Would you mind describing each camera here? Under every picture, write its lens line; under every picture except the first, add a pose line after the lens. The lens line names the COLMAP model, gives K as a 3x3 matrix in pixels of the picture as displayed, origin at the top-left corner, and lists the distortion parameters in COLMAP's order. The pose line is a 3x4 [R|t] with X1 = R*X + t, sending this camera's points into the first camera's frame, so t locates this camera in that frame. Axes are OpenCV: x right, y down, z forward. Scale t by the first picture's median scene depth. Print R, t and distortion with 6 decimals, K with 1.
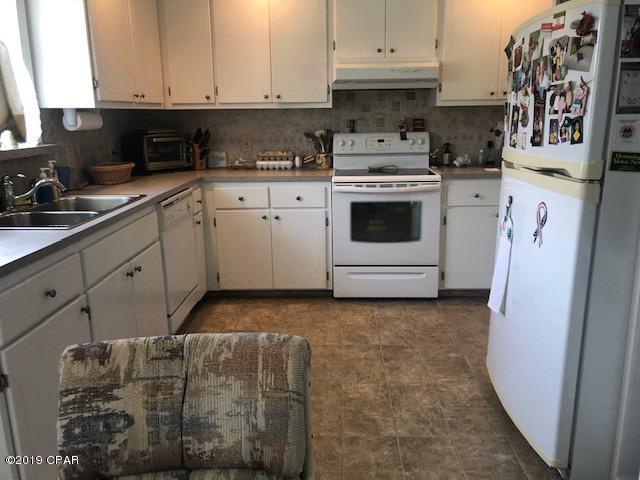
lens RADIAL K [[524.0, 0, 322.2], [0, 524.0, 230.2], [0, 0, 1]] dist [0.128913, -0.260862]
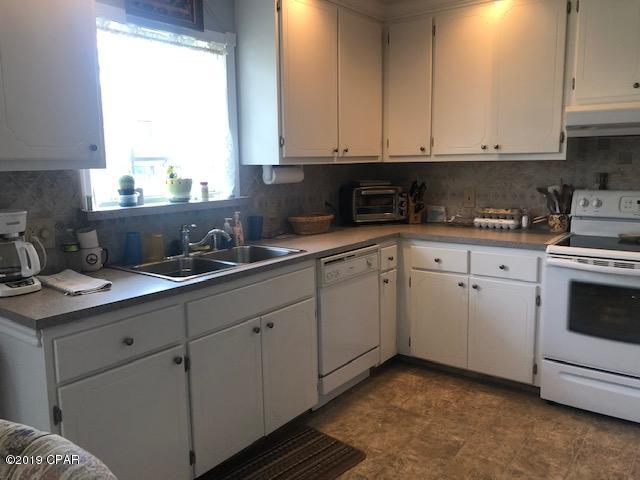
lens RADIAL K [[523.9, 0, 328.6], [0, 523.9, 233.6], [0, 0, 1]] dist [0.030376, -0.010734]
pose [[0.818199, 0.081376, -0.569146, 0.191519], [-0.120229, 0.992263, -0.030968, -0.053082], [0.562223, 0.093766, 0.821653, 0.152931]]
